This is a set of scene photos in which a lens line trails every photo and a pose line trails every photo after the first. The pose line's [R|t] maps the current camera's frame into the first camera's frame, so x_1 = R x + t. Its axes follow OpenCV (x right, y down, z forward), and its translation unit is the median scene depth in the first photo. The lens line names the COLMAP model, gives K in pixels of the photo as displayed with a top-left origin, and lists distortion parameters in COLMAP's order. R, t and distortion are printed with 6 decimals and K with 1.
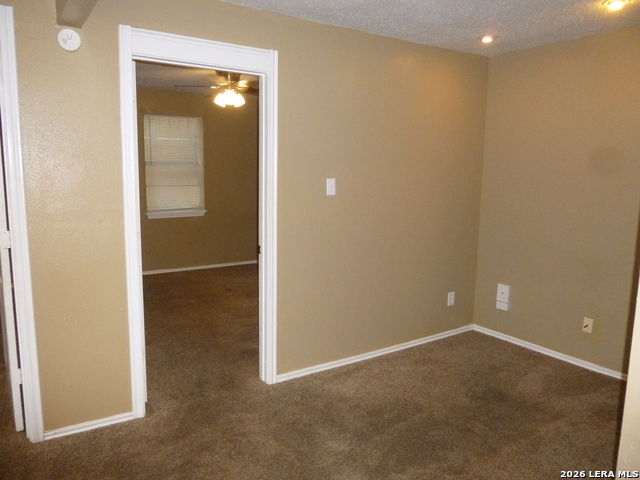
lens RADIAL K [[488.0, 0, 320.0], [0, 488.0, 240.0], [0, 0, 1]] dist [-0.041897, 0.009091]
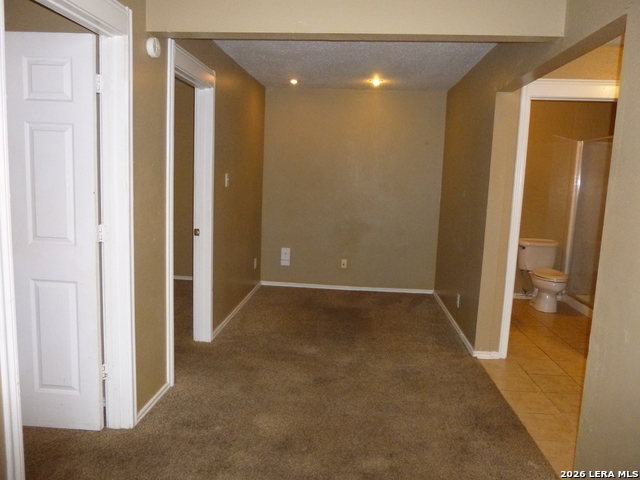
lens RADIAL K [[488.0, 0, 320.0], [0, 488.0, 240.0], [0, 0, 1]] dist [-0.041897, 0.009091]
pose [[0.622686, -0.092844, 0.776944, -0.923408], [0.081351, 0.995236, 0.053730, -0.001330], [-0.778231, 0.029748, 0.627273, 0.008745]]
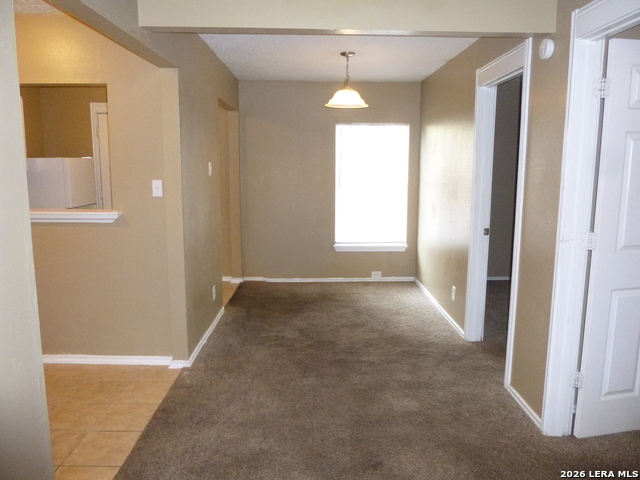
lens RADIAL K [[488.0, 0, 320.0], [0, 488.0, 240.0], [0, 0, 1]] dist [-0.041897, 0.009091]
pose [[-0.549810, 0.109444, -0.828089, 0.558698], [-0.133927, 0.967003, 0.216724, -0.127456], [0.824483, 0.230060, -0.517010, 0.955642]]
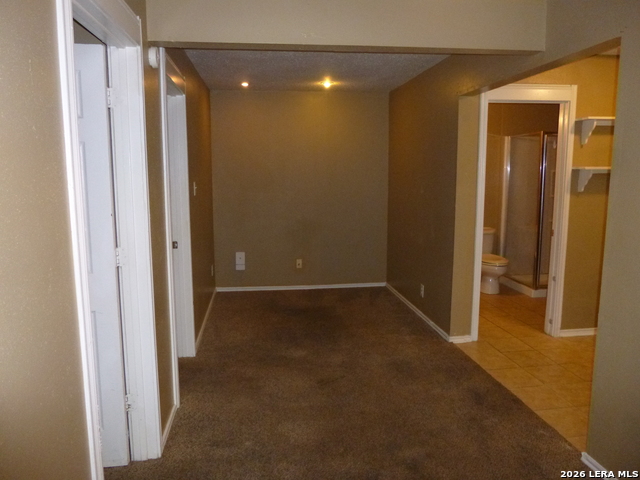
lens RADIAL K [[488.0, 0, 320.0], [0, 488.0, 240.0], [0, 0, 1]] dist [-0.041897, 0.009091]
pose [[0.448081, -0.138735, 0.883162, -1.048654], [0.135229, 0.987036, 0.086443, -0.048280], [-0.883706, 0.080696, 0.461034, 0.169480]]
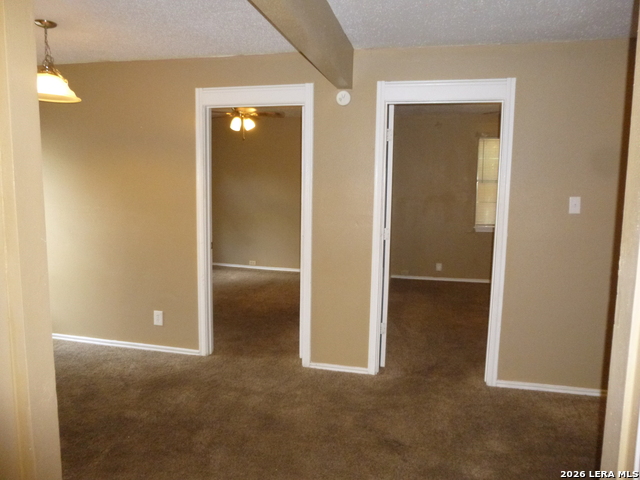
lens RADIAL K [[467.3, 0, 320.0], [0, 467.3, 240.0], [0, 0, 1]] dist [-0.031241, 0.001738]
pose [[0.684149, 0.074558, -0.725521, 0.388668], [-0.113439, 0.993533, -0.004871, 0.025559], [0.720466, 0.085635, 0.688183, -0.001626]]
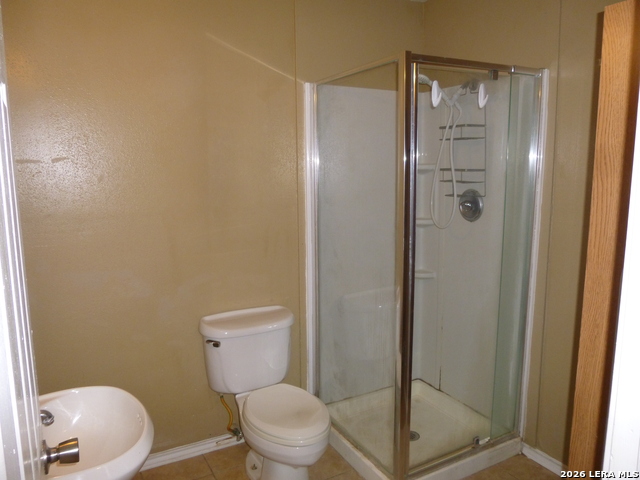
lens RADIAL K [[488.0, 0, 320.0], [0, 488.0, 240.0], [0, 0, 1]] dist [-0.041897, 0.009091]
pose [[0.090627, -0.177522, 0.979935, 0.294182], [0.147909, 0.975471, 0.163034, -0.065499], [-0.984840, 0.130166, 0.114661, 0.297870]]
